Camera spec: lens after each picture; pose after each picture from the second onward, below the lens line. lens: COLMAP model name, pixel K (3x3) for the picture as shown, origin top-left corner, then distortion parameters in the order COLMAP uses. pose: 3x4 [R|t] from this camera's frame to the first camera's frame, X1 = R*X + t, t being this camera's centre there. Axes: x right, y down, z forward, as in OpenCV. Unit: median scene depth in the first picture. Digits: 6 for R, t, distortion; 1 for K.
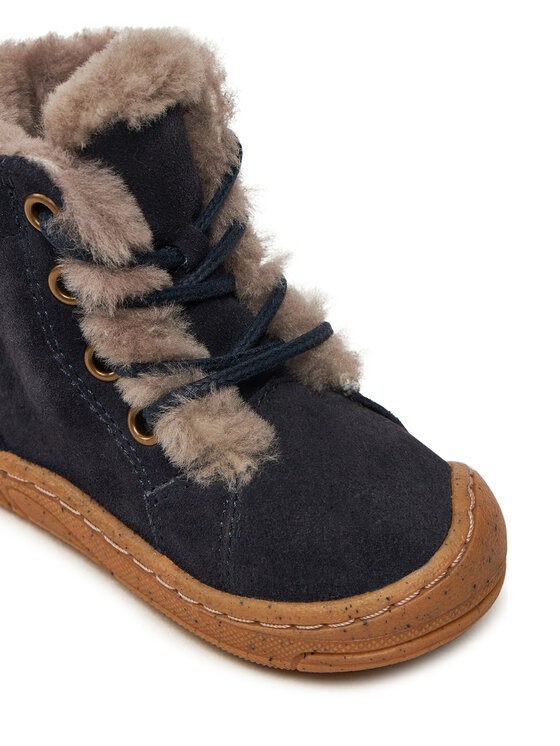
lens RADIAL K [[2188.4, 0, 280.0], [0, 2188.4, 373.0], [0, 0, 1]] dist [0.052182, 0.692261]
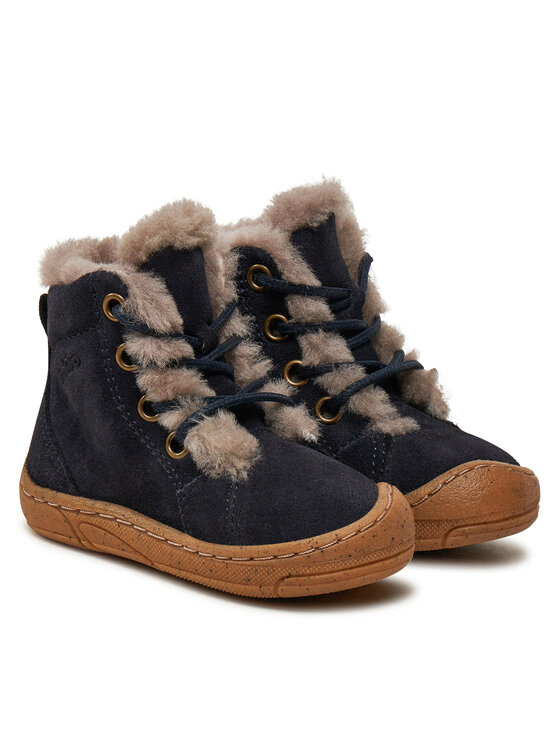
lens RADIAL K [[2188.4, 0, 280.0], [0, 2188.4, 373.0], [0, 0, 1]] dist [0.052182, 0.692261]
pose [[0.999653, -0.003235, 0.026144, -0.029907], [0.010749, 0.956147, -0.292689, 0.433273], [-0.024051, 0.292869, 0.955850, -0.497792]]
